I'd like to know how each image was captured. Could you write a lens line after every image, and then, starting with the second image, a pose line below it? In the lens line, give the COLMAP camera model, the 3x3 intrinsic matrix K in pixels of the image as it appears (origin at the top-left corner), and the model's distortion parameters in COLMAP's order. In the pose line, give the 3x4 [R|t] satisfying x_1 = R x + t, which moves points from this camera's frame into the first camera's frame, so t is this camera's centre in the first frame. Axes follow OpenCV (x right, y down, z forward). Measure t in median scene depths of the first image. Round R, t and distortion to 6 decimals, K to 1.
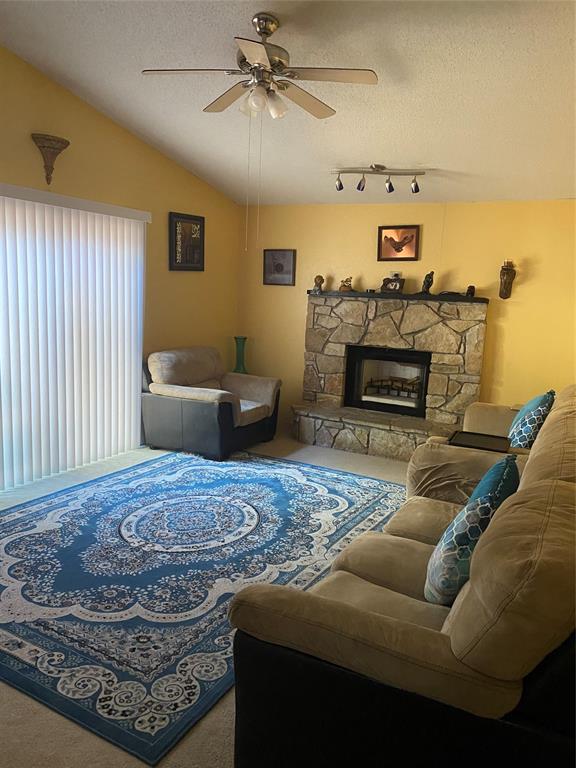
lens RADIAL K [[587.4, 0, 283.3], [0, 587.4, 385.6], [0, 0, 1]] dist [0.023858, -0.018956]
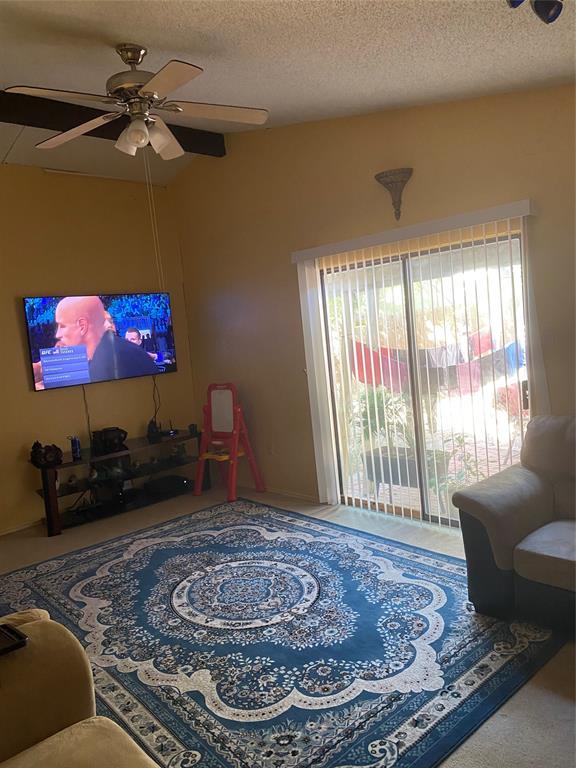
lens RADIAL K [[587.4, 0, 284.1], [0, 587.4, 384.0], [0, 0, 1]] dist [0.023858, -0.018956]
pose [[-0.338303, 0.088606, -0.936857, 0.664617], [-0.073989, 0.989971, 0.120347, -0.205467], [0.938124, 0.110030, -0.328354, 1.355452]]
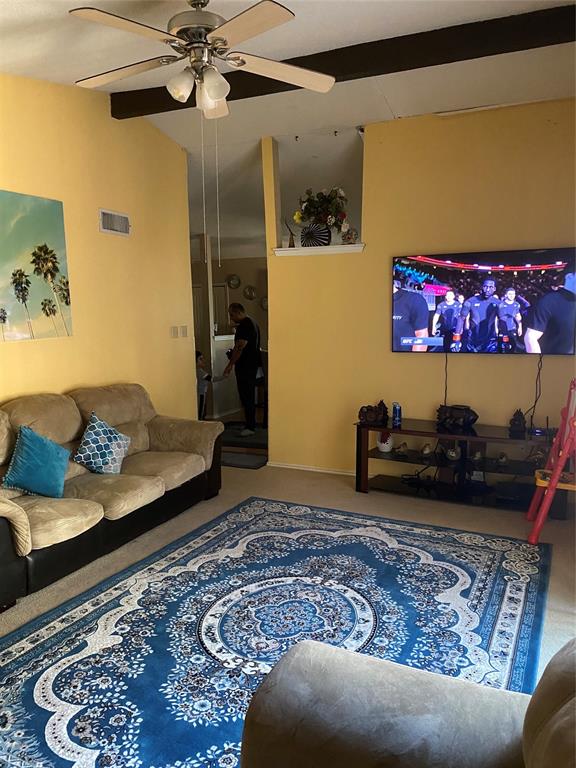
lens RADIAL K [[587.4, 0, 289.9], [0, 587.4, 378.2], [0, 0, 1]] dist [0.023858, -0.018956]
pose [[-0.997326, -0.027807, -0.067585, -0.099385], [-0.045326, 0.960788, 0.273554, -0.286065], [0.057328, 0.275886, -0.959479, 1.690733]]
